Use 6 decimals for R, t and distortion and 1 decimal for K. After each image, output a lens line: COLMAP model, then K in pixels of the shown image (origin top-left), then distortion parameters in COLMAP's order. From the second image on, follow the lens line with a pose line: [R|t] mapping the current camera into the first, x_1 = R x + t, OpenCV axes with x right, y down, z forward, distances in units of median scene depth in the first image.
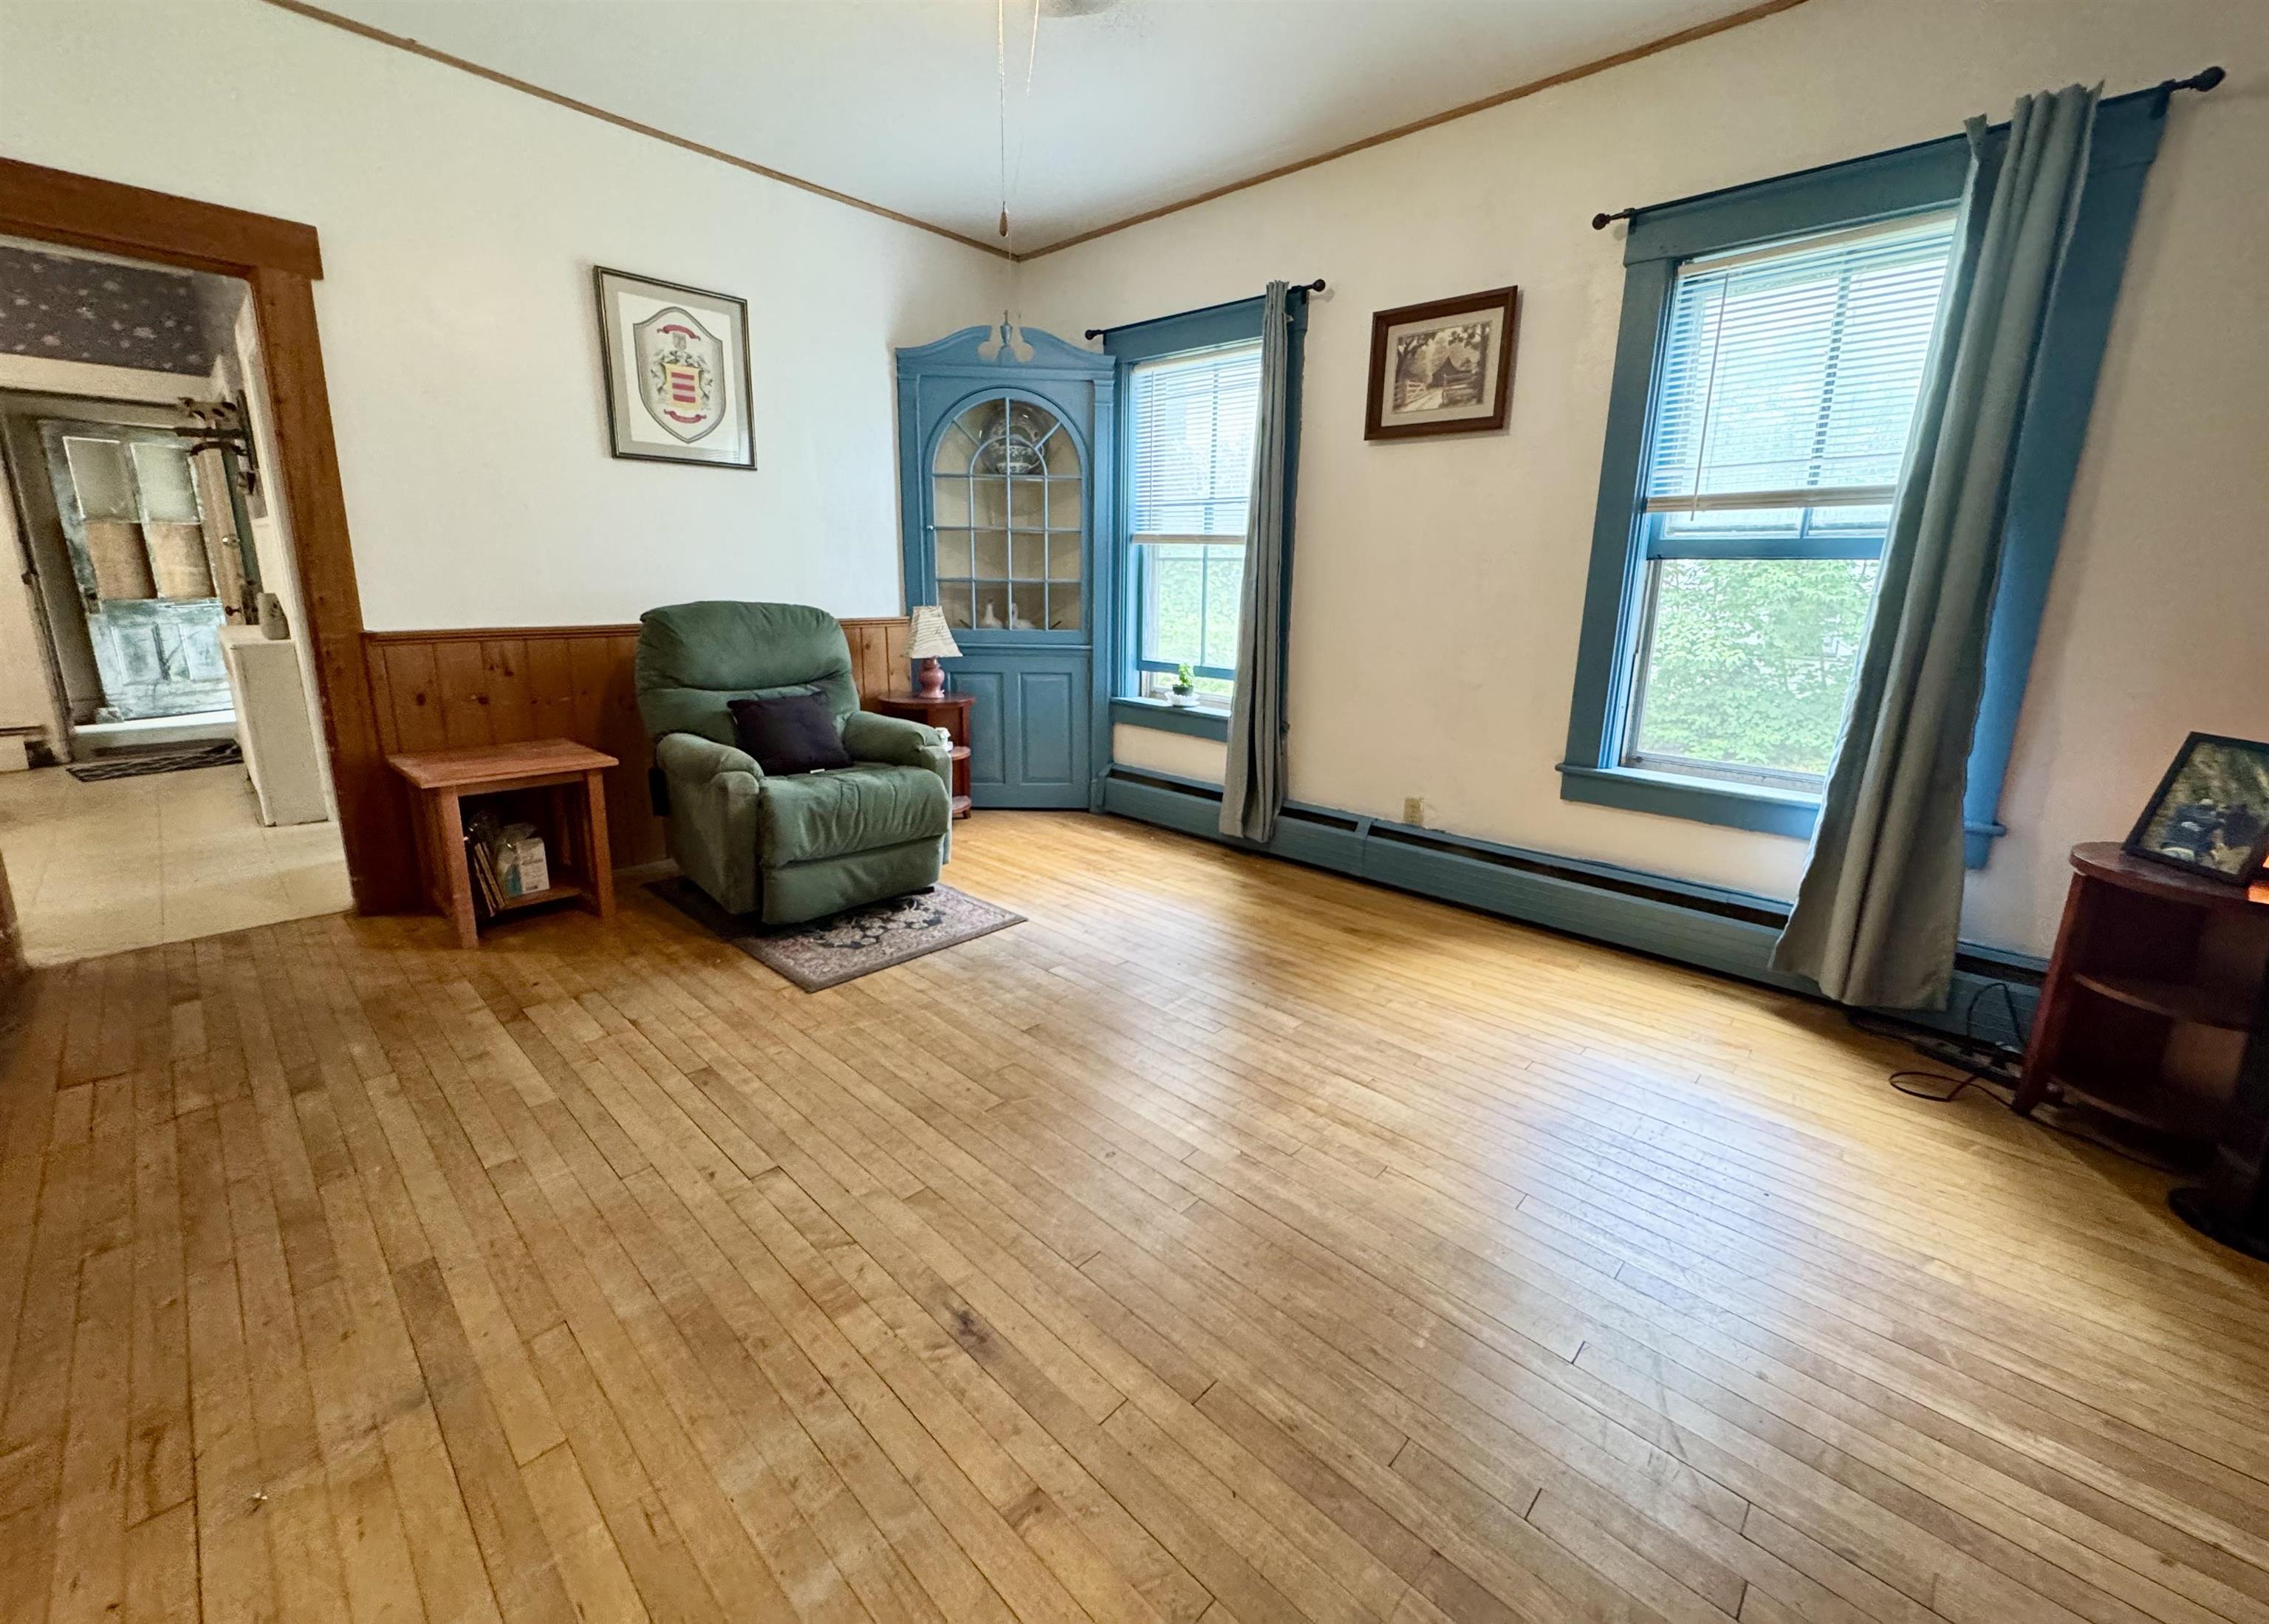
lens RADIAL K [[902.4, 0, 1121.2], [0, 902.4, 774.8], [0, 0, 1]] dist [-0.000027, 0.000042]
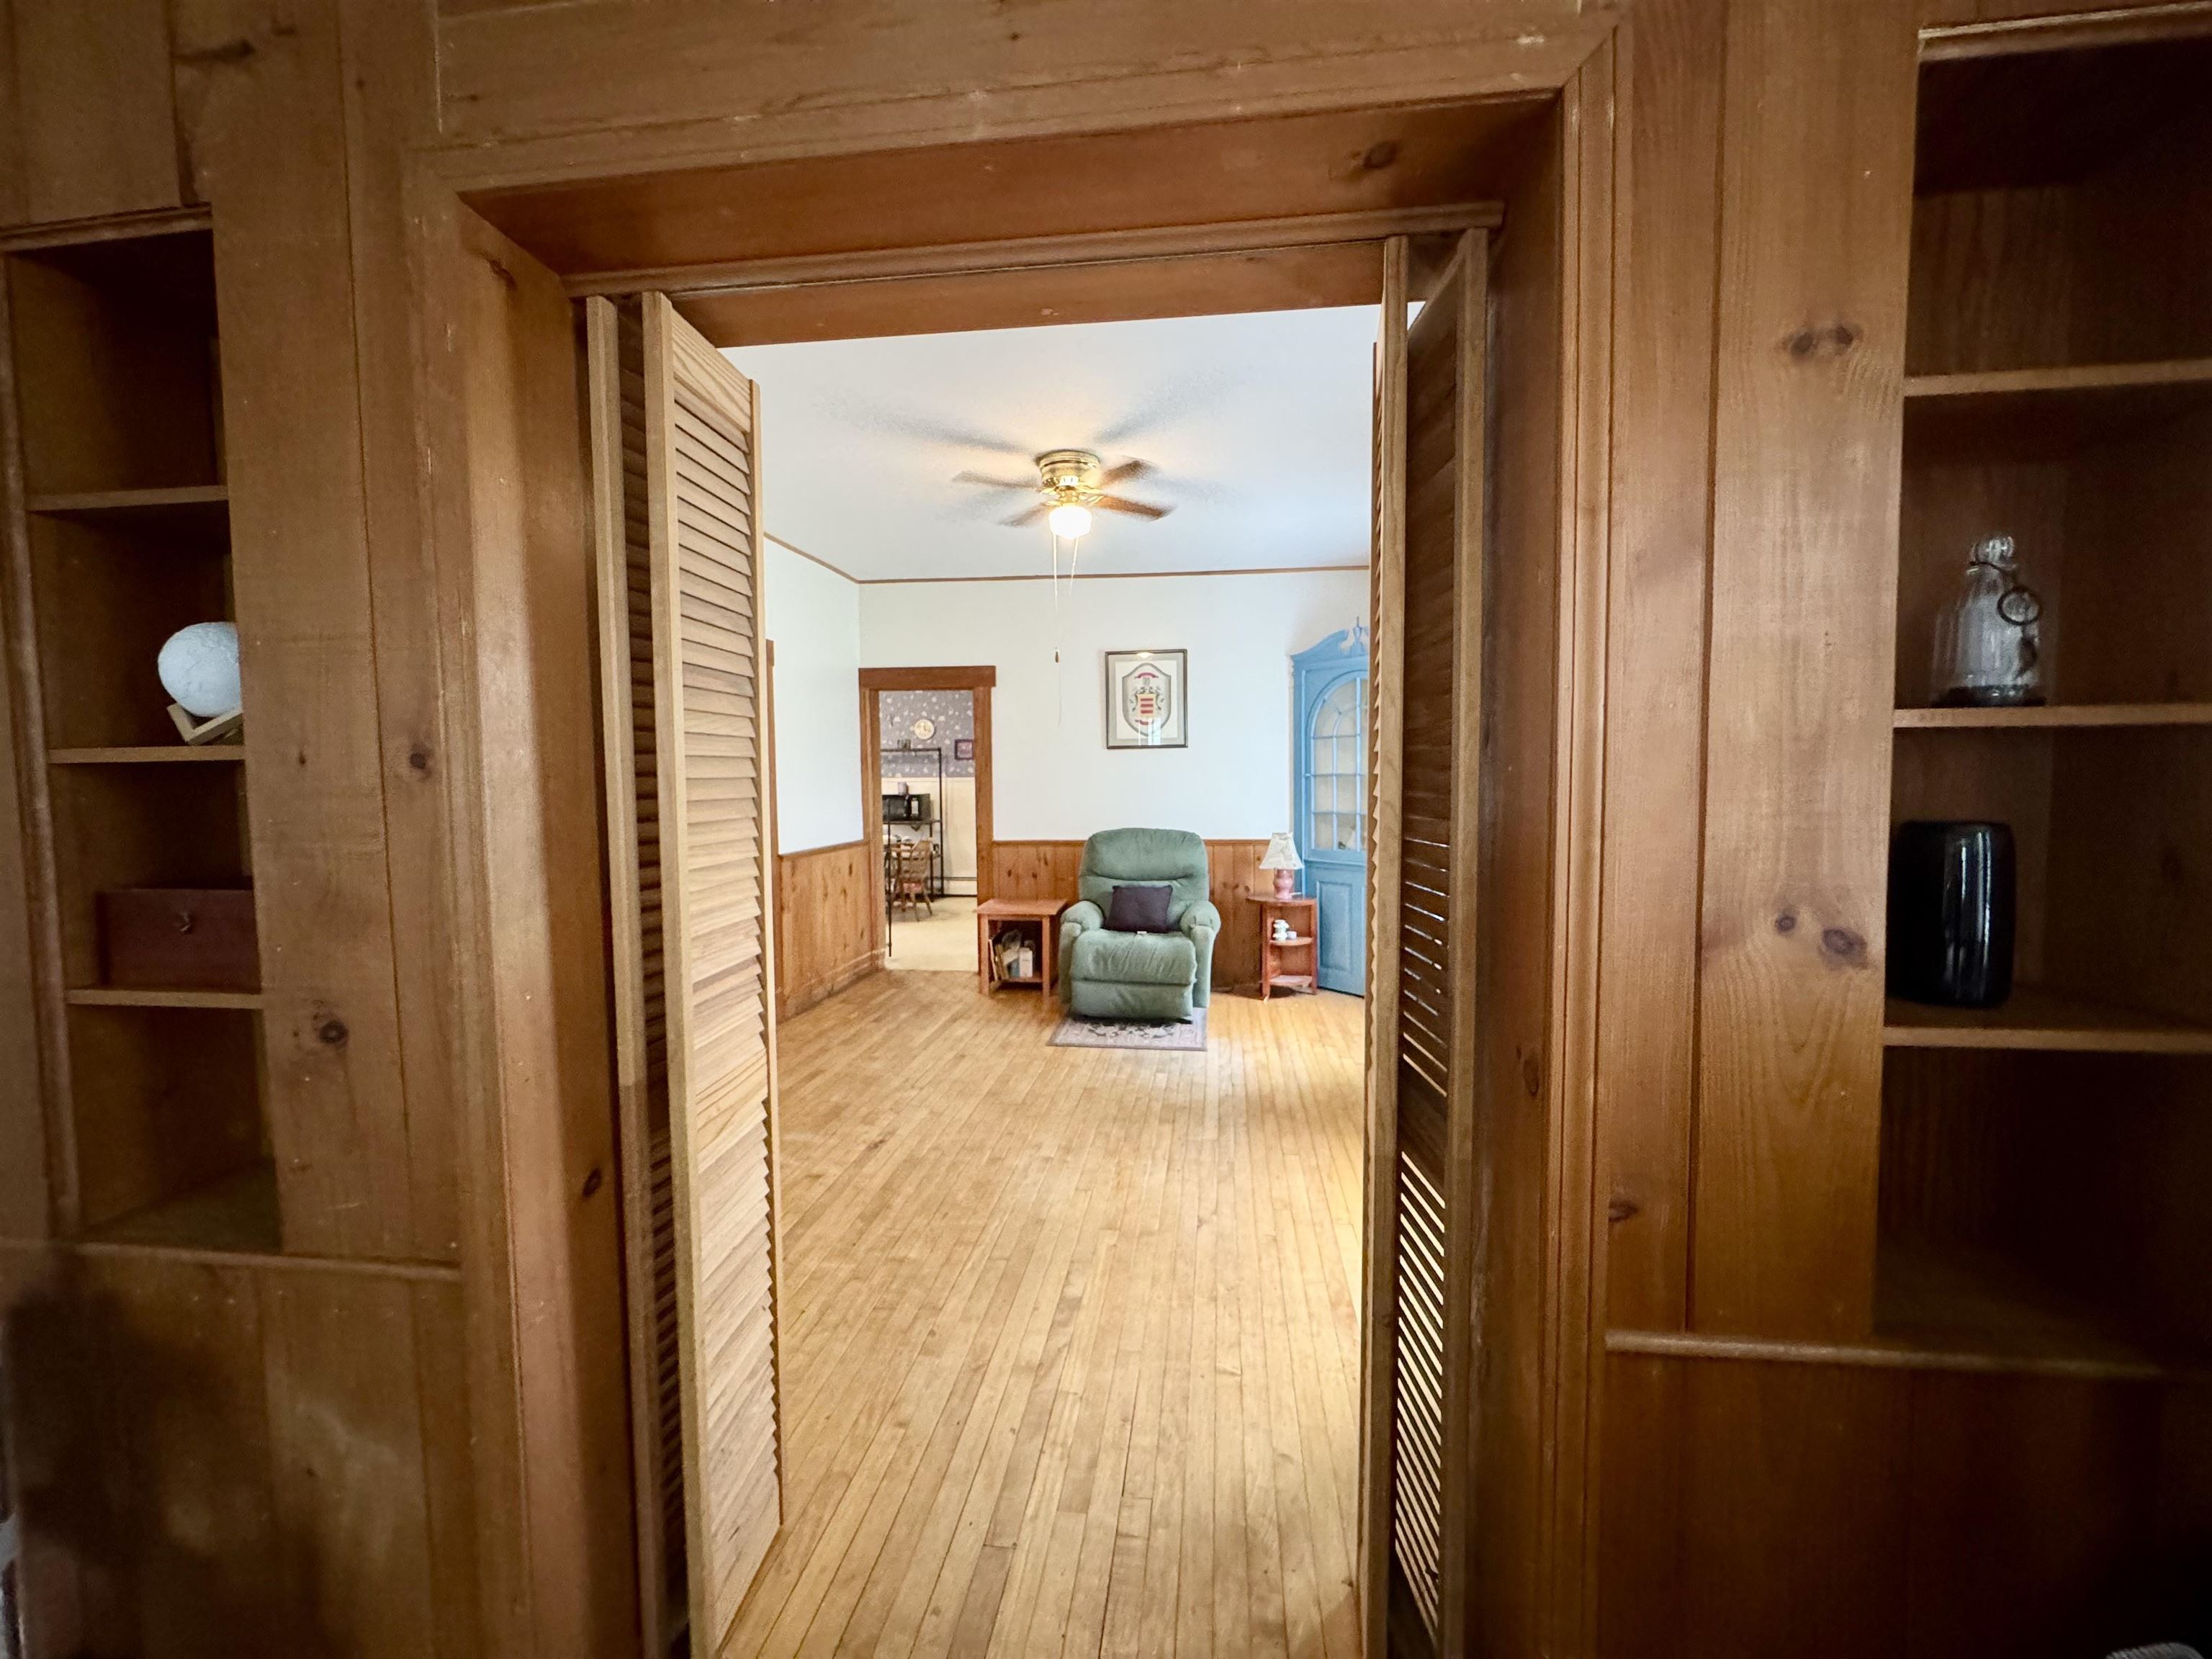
lens RADIAL K [[882.2, 0, 1111.7], [0, 882.2, 837.7], [0, 0, 1]] dist [0.000276, 0.000012]
pose [[0.590173, 0.029976, -0.806720, 0.924295], [-0.152423, 0.985474, -0.074890, -0.046018], [0.792757, 0.167161, 0.586169, -0.004905]]
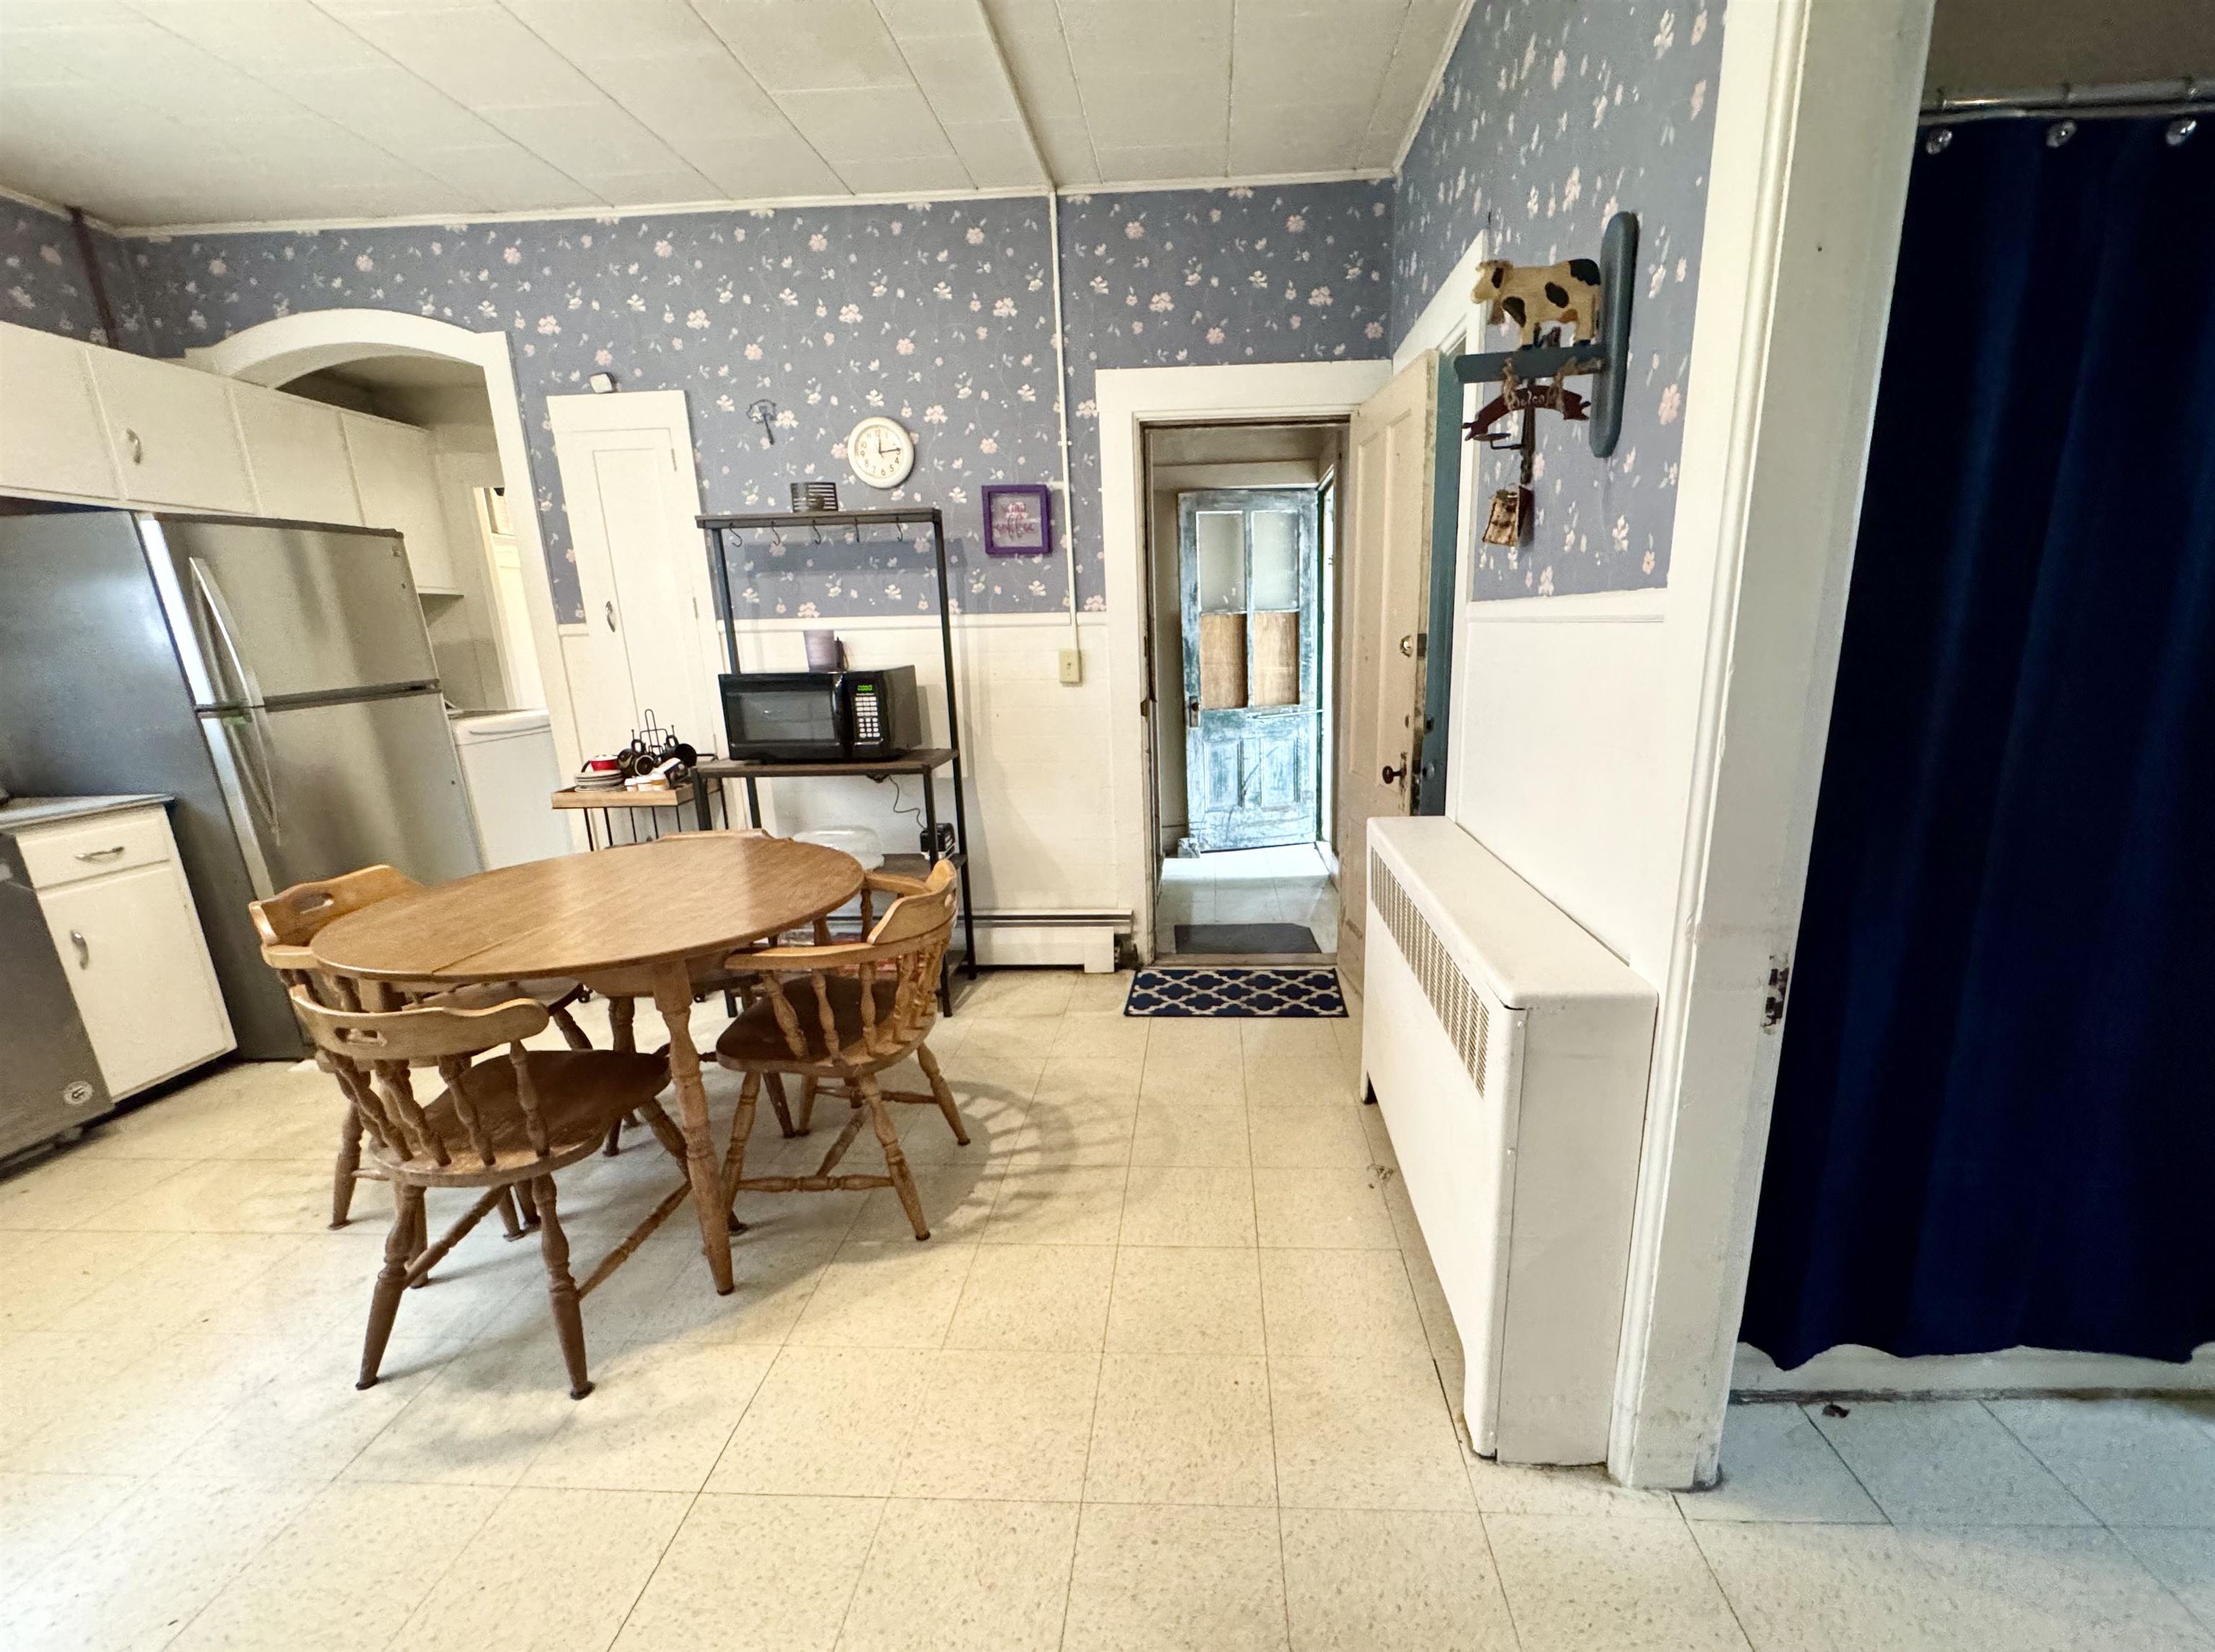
lens RADIAL K [[883.4, 0, 1174.5], [0, 883.4, 867.1], [0, 0, 1]] dist [0.000276, 0.000012]
pose [[0.665128, 0.163600, -0.728587, -1.015567], [-0.128595, 0.986223, 0.104056, -0.253634], [0.735573, 0.024482, 0.677003, 0.834032]]
